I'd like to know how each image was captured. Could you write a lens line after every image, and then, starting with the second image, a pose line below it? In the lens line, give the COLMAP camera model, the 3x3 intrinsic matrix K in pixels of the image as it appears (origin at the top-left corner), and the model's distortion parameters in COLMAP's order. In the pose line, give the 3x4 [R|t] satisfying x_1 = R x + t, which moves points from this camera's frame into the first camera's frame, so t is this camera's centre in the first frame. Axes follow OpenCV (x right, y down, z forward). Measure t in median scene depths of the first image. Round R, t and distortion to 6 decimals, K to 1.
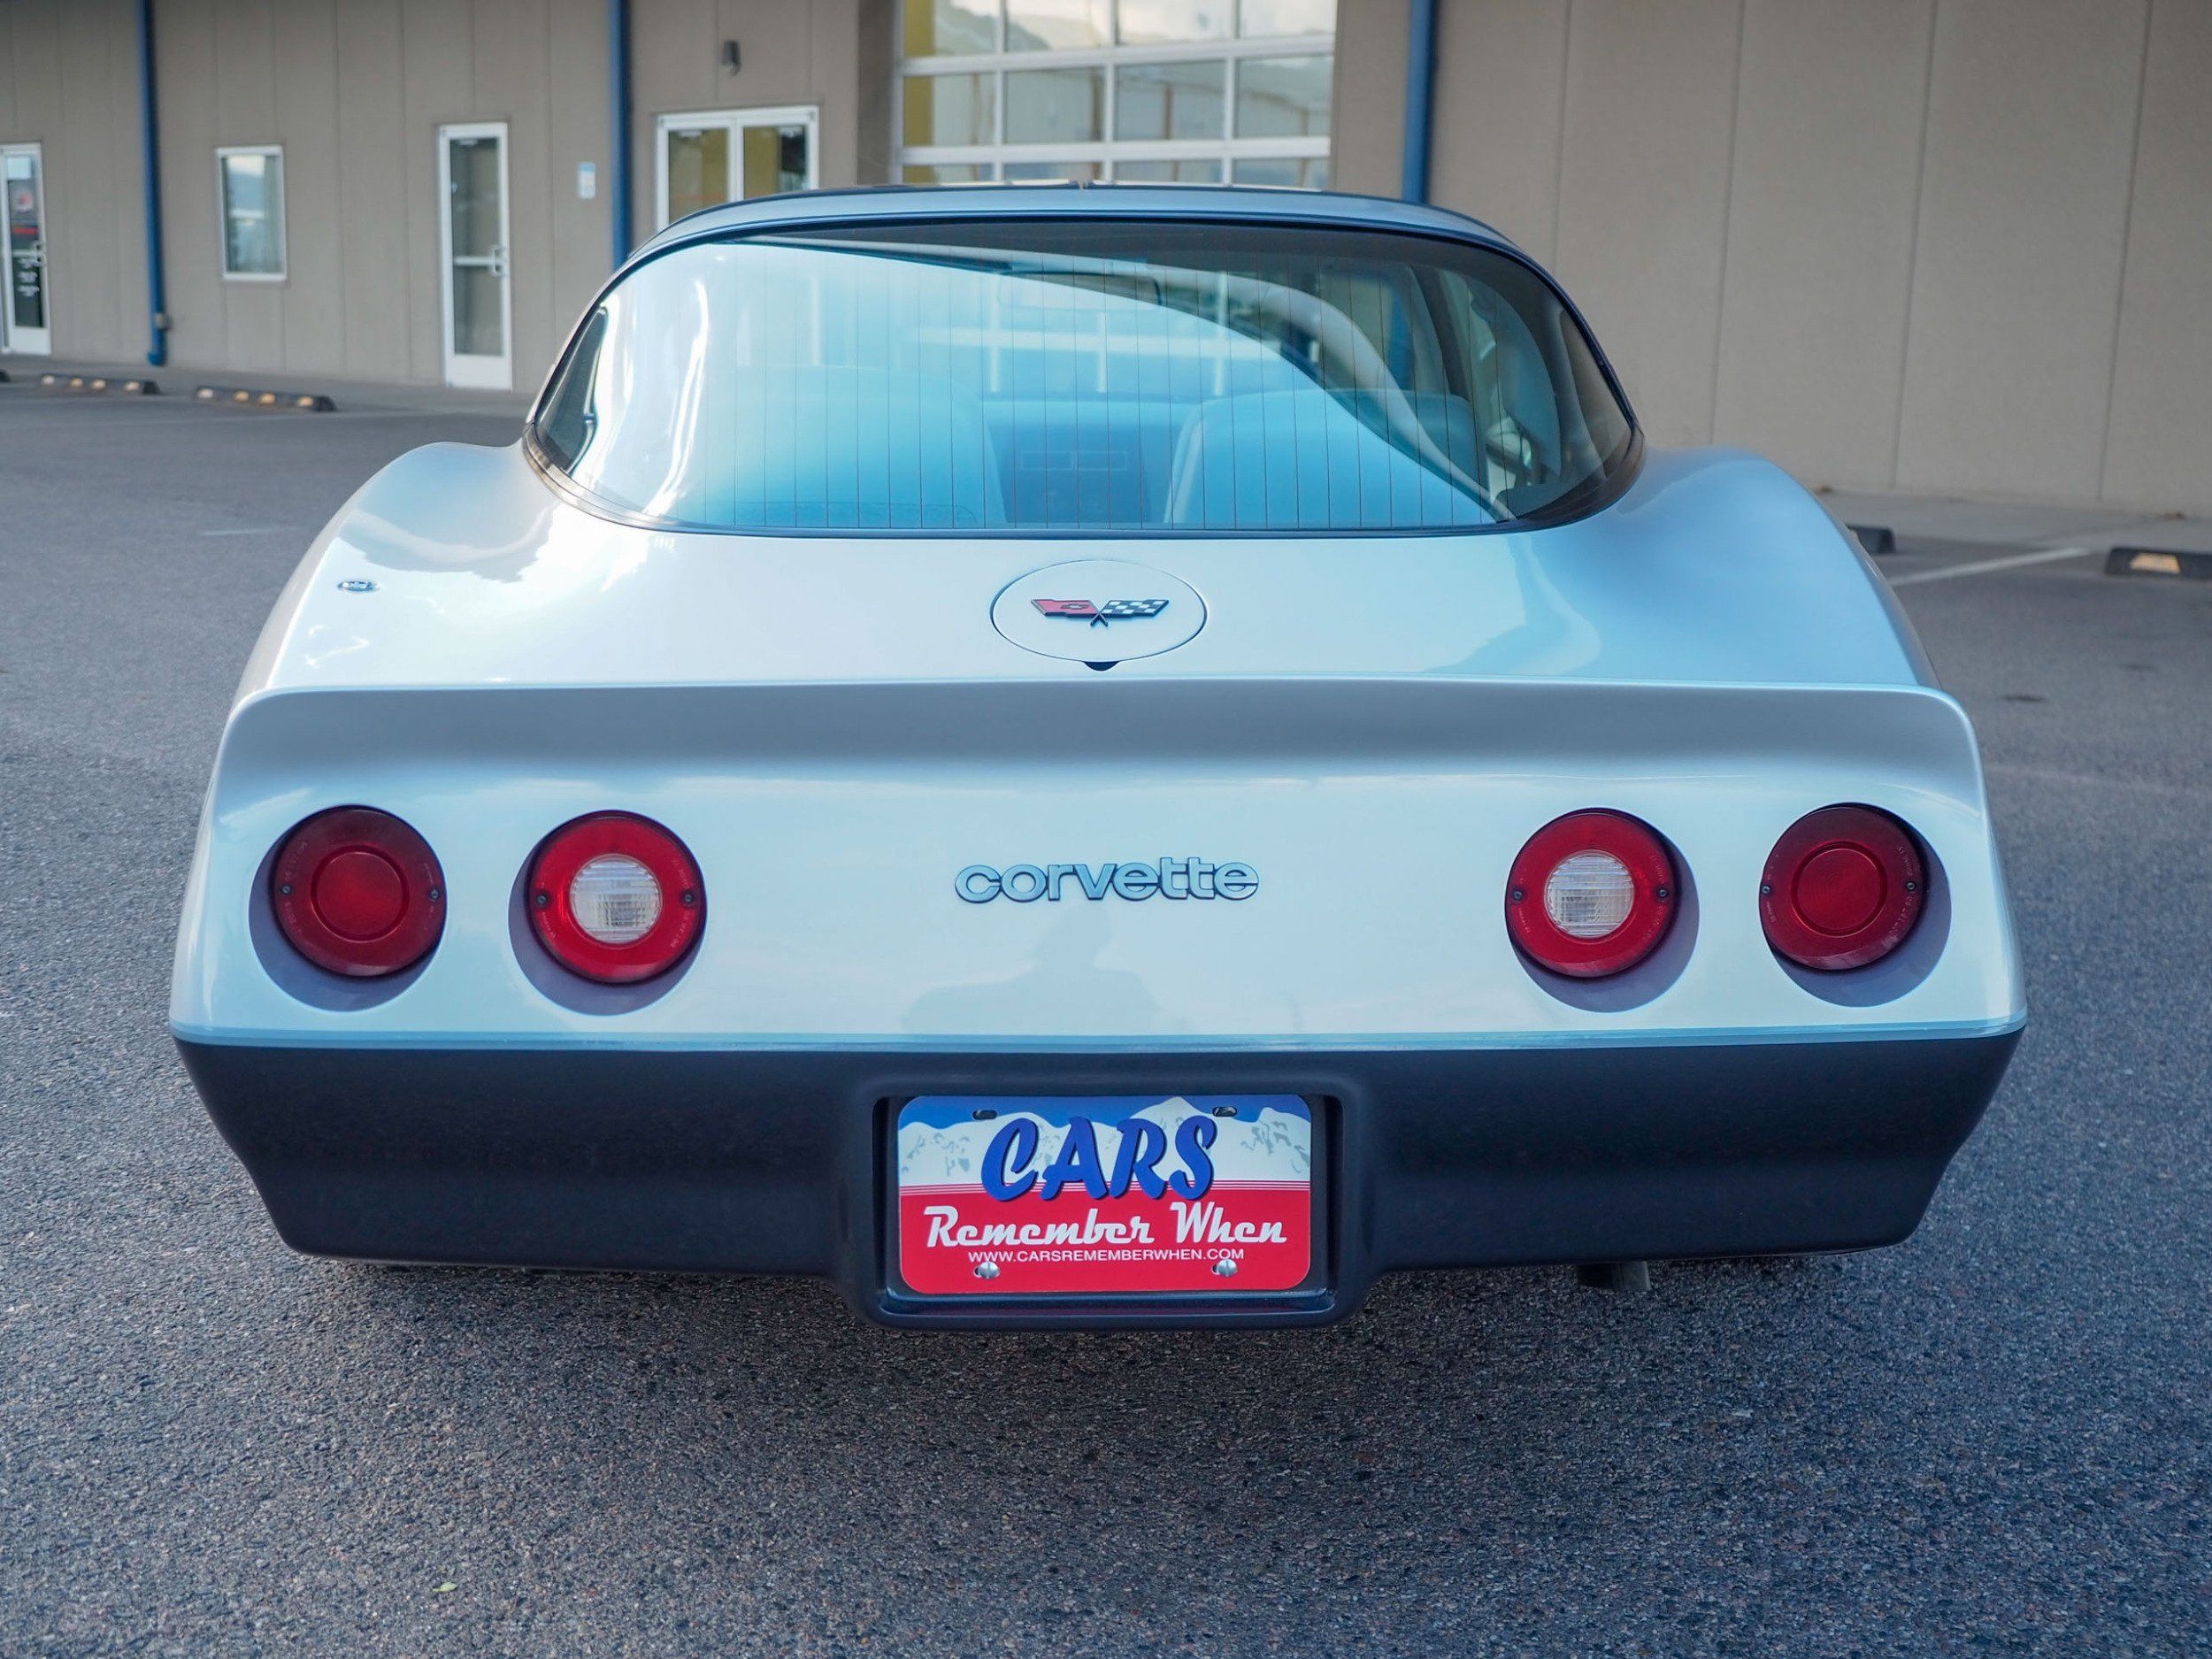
lens RADIAL K [[2560.7, 0, 1101.4], [0, 2560.7, 826.0], [0, 0, 1]] dist [0.015978, -0.015332]
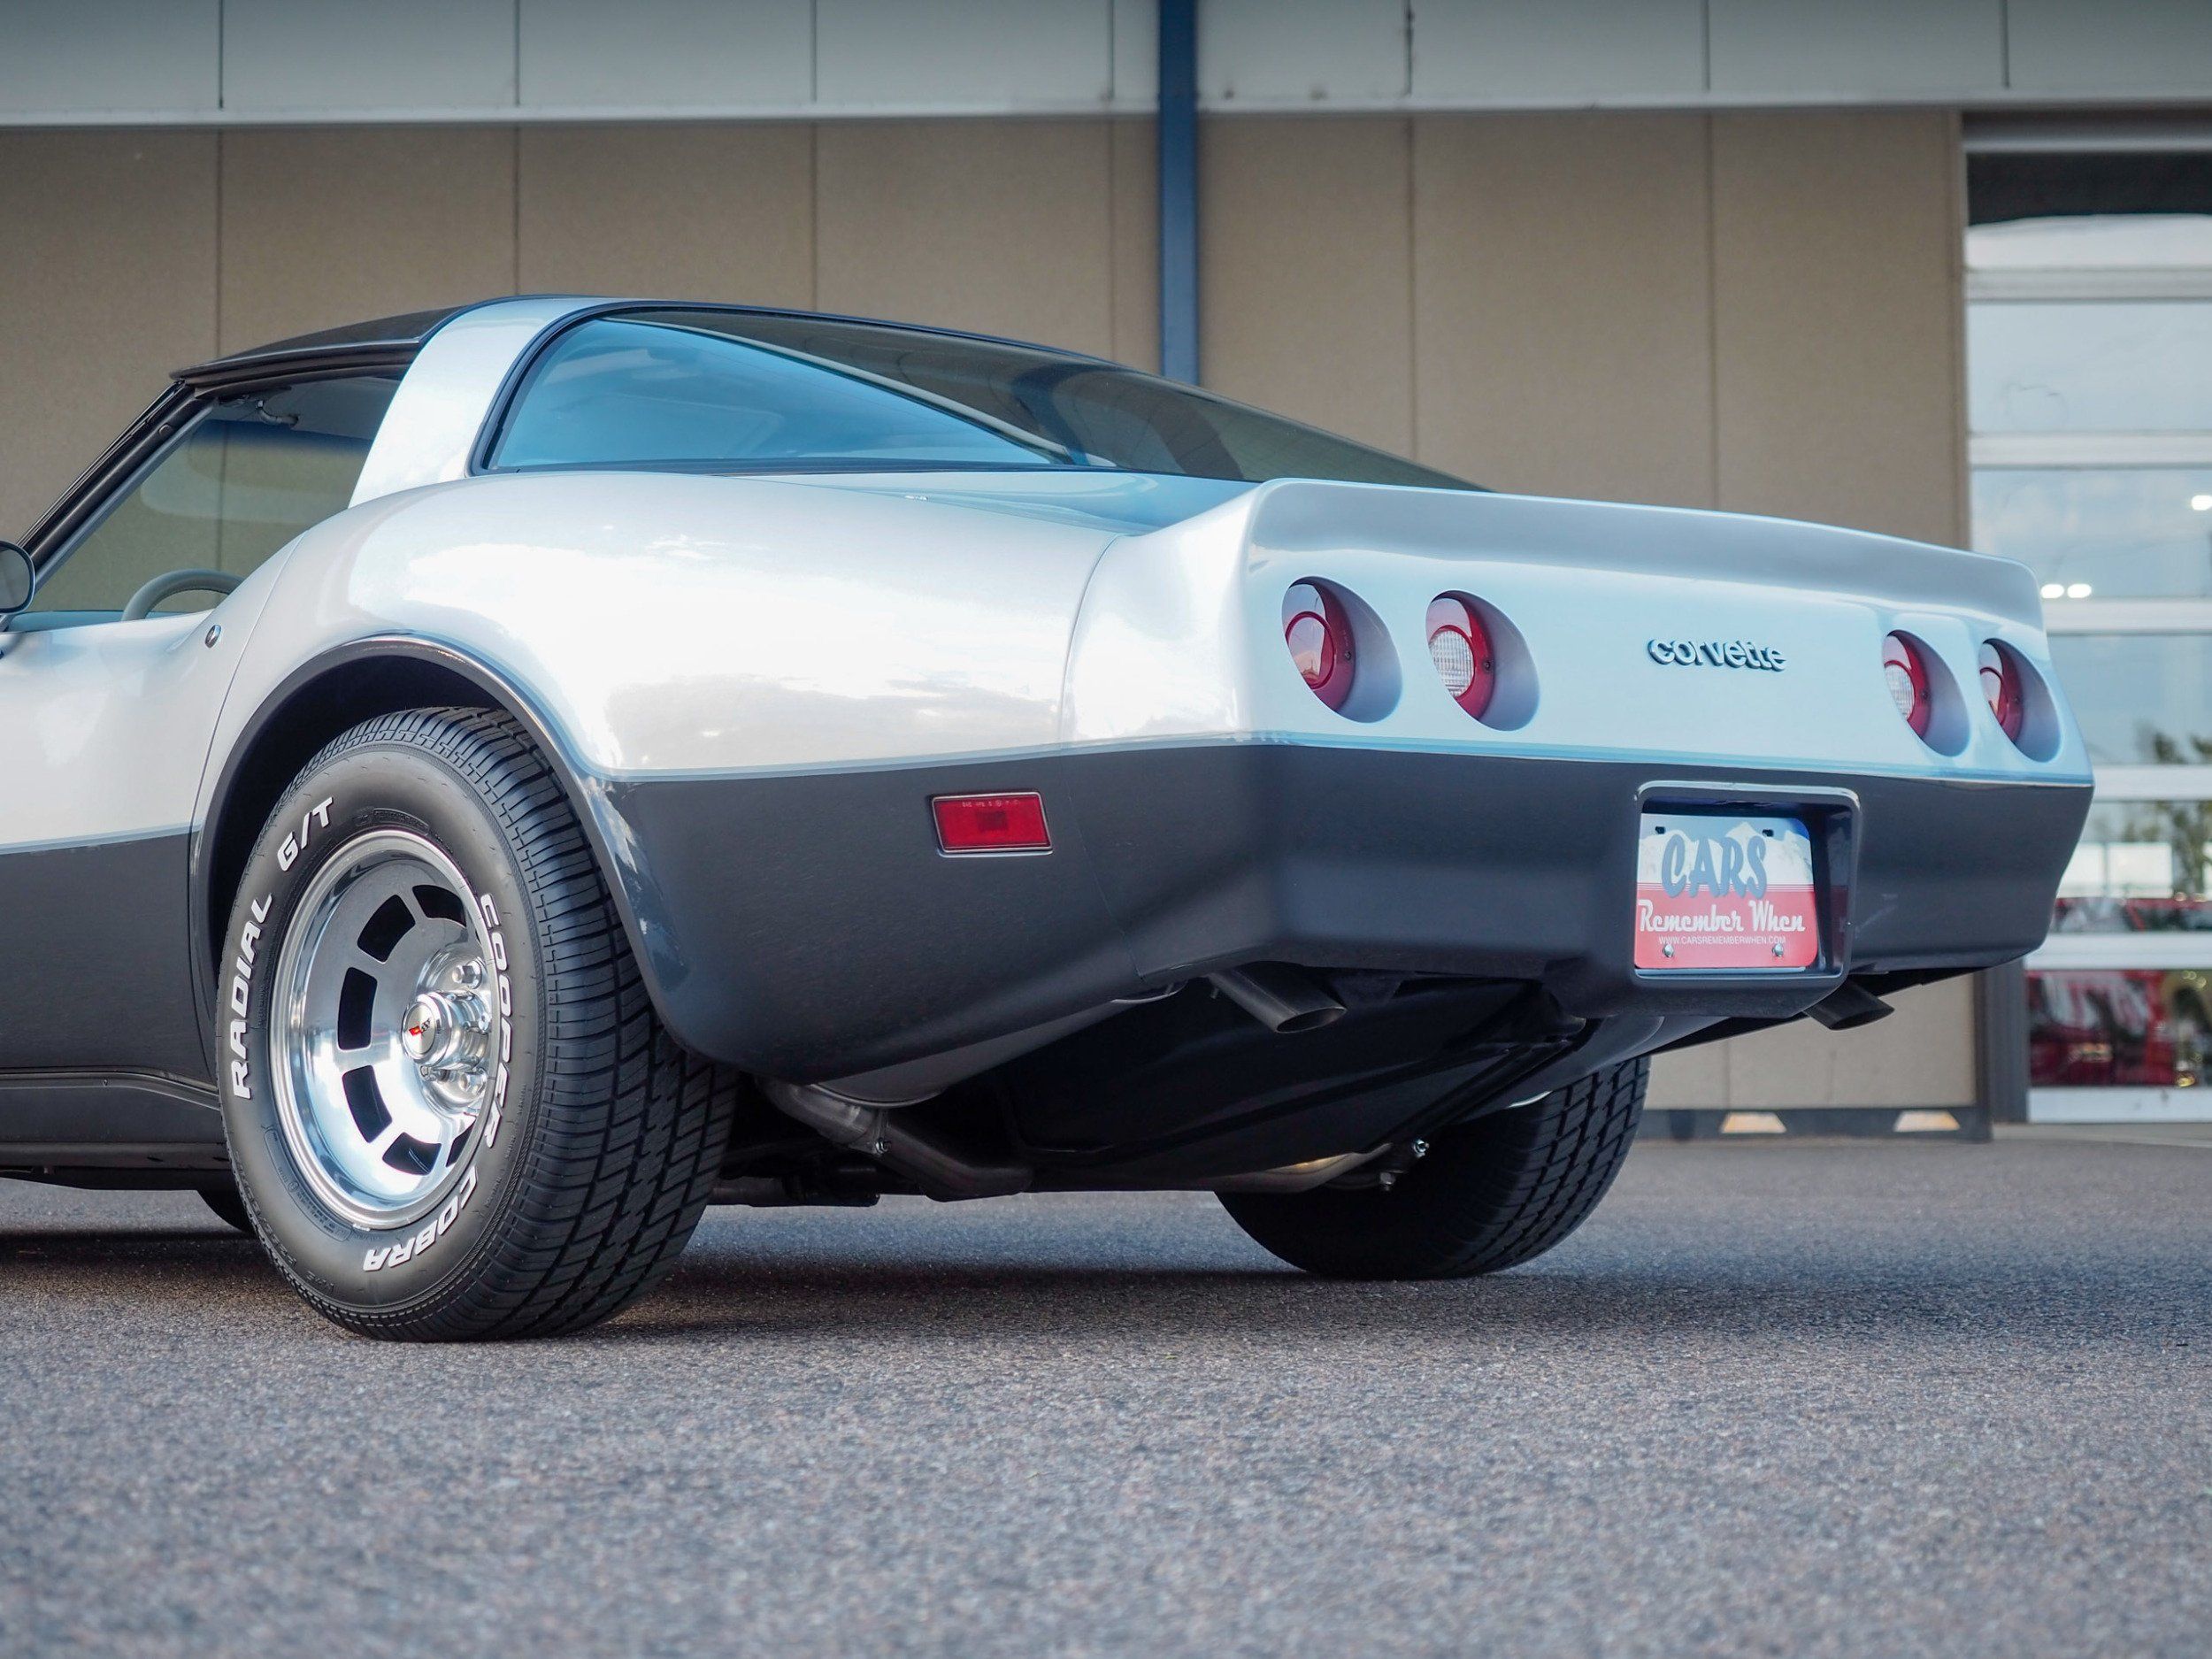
lens RADIAL K [[4358.6, 0, 1096.2], [0, 4358.6, 824.0], [0, 0, 1]] dist [-0.000960, -0.238025]
pose [[0.732954, 0.017529, 0.680052, -1.795062], [0.161964, 0.966425, -0.199473, 0.511718], [-0.660716, 0.256348, 0.705507, -0.410879]]
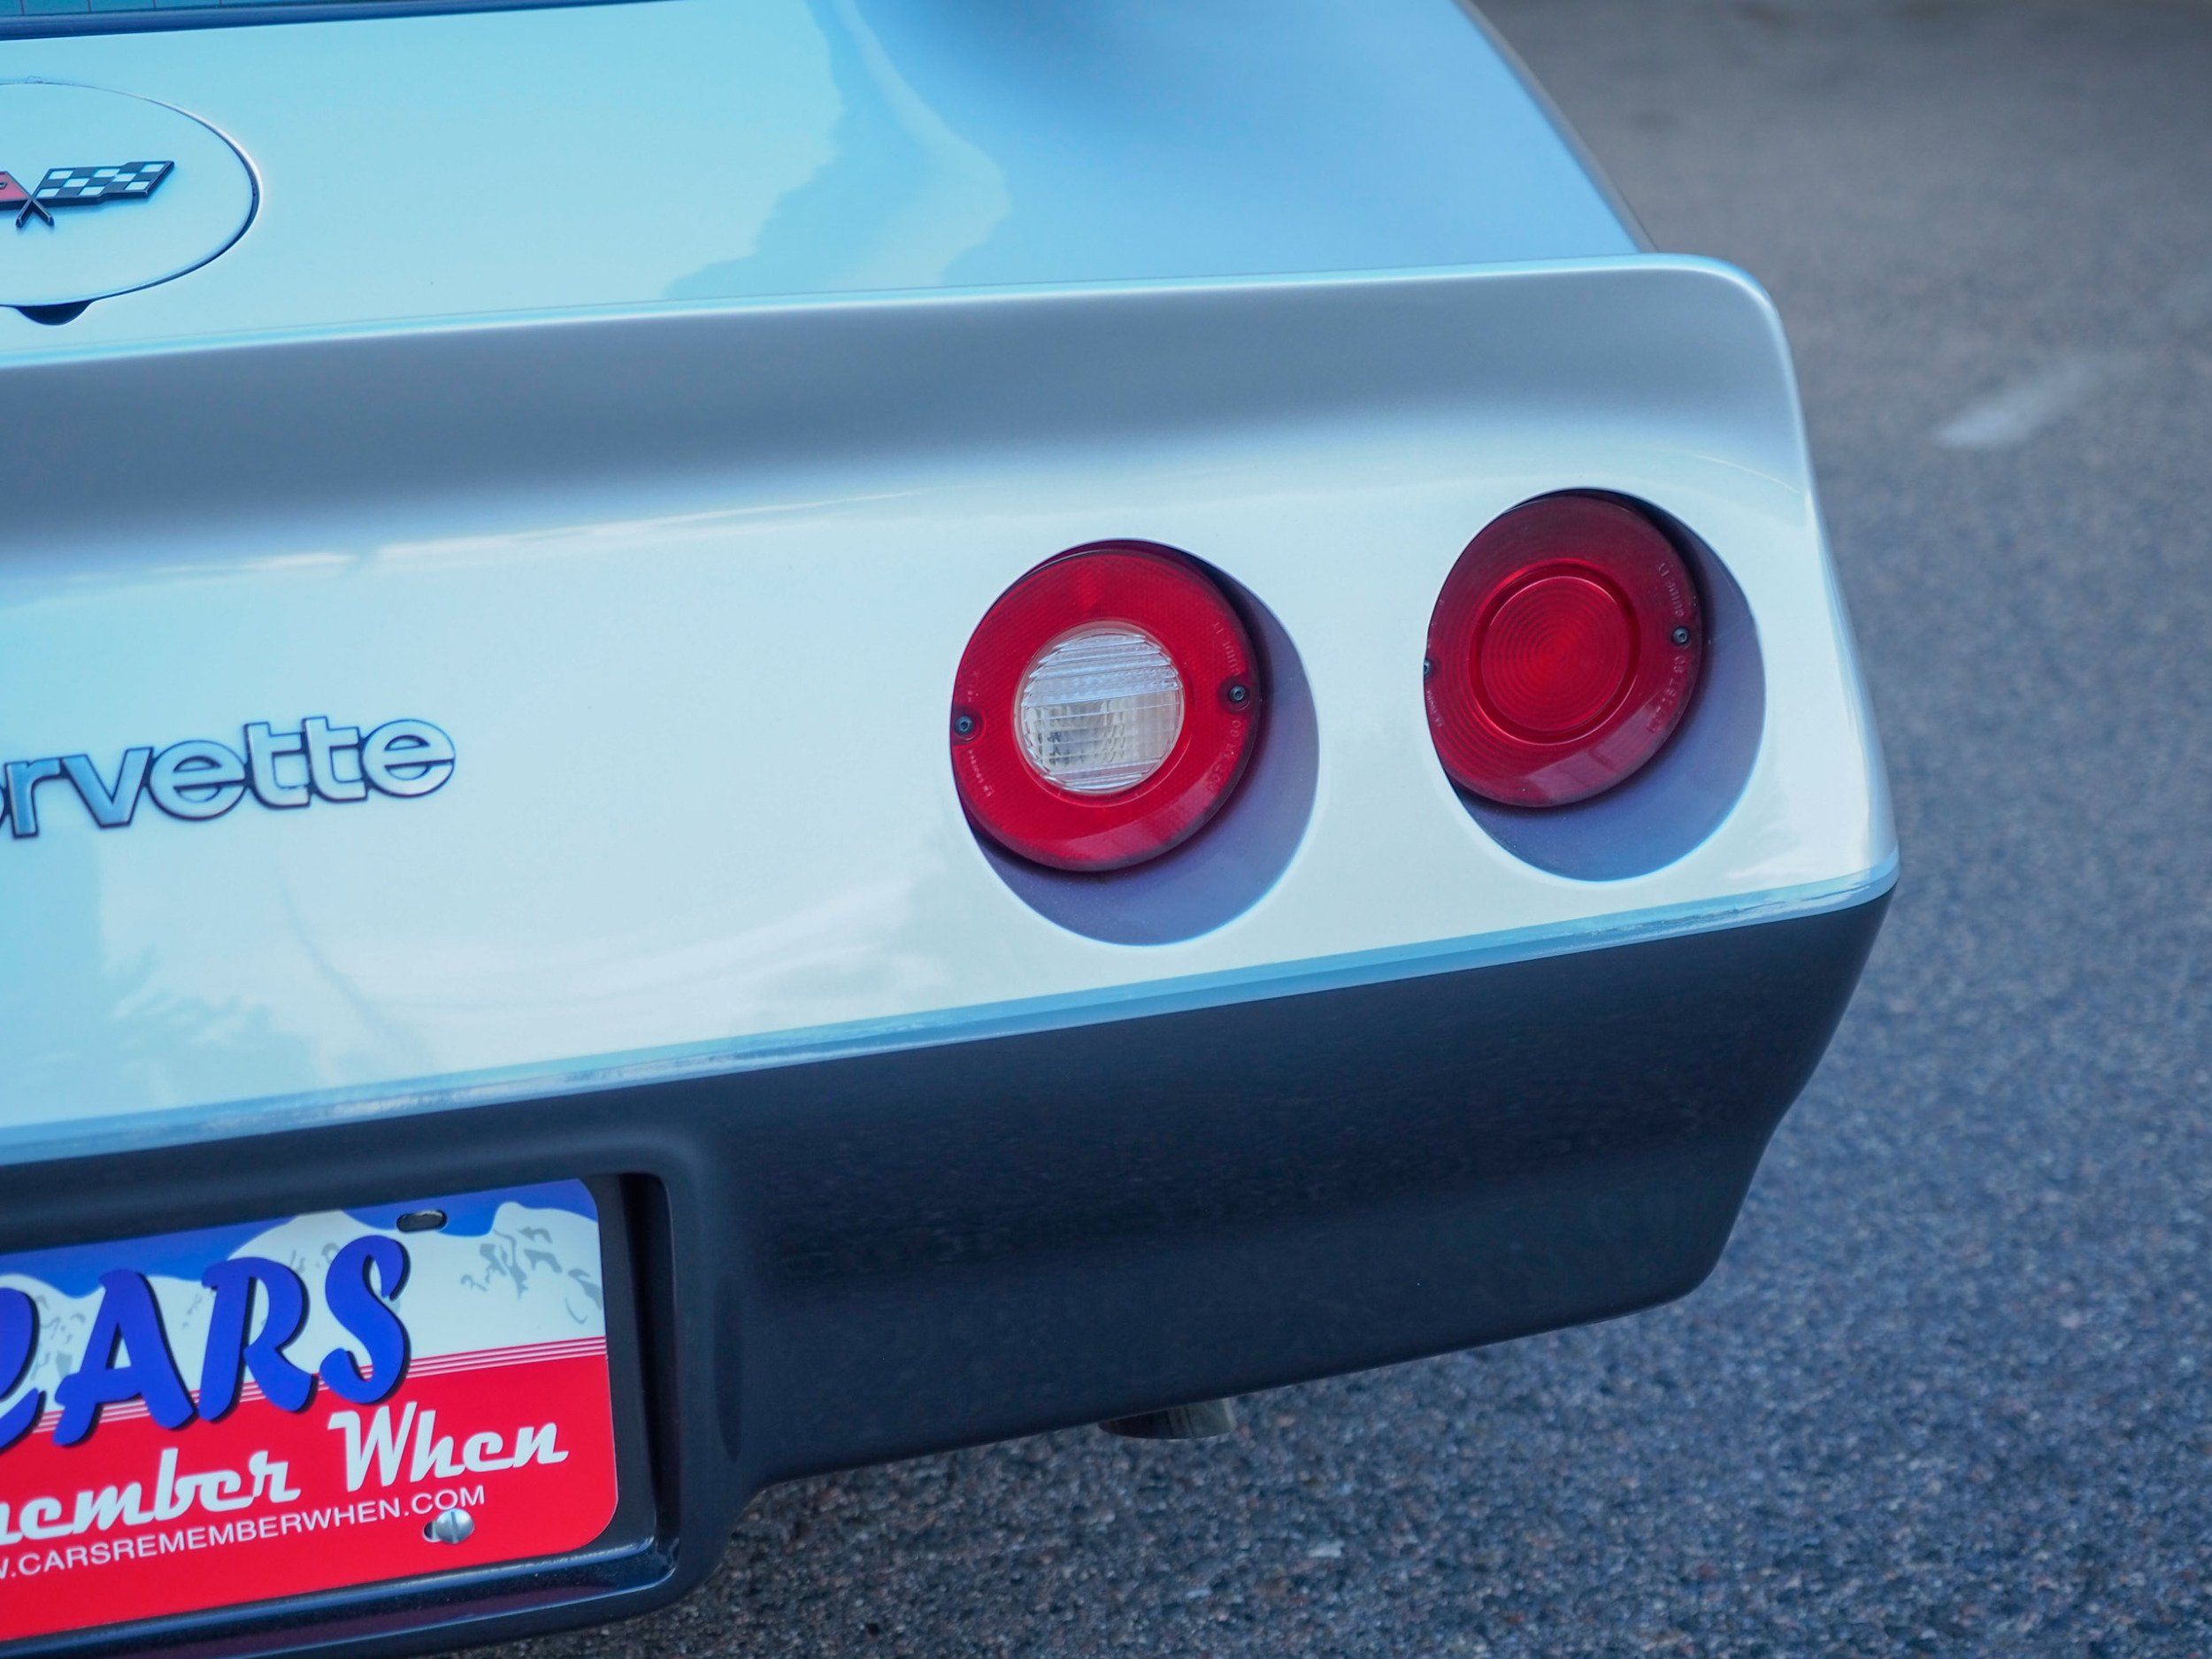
lens RADIAL K [[4174.9, 0, 1049.5], [0, 4174.9, 901.9], [0, 0, 1]] dist [0.016065, -0.124191]
pose [[0.962468, -0.105240, 0.250160, -0.029593], [0.076553, 0.989600, 0.121786, -0.036877], [-0.260375, -0.098065, 0.960515, 0.205348]]
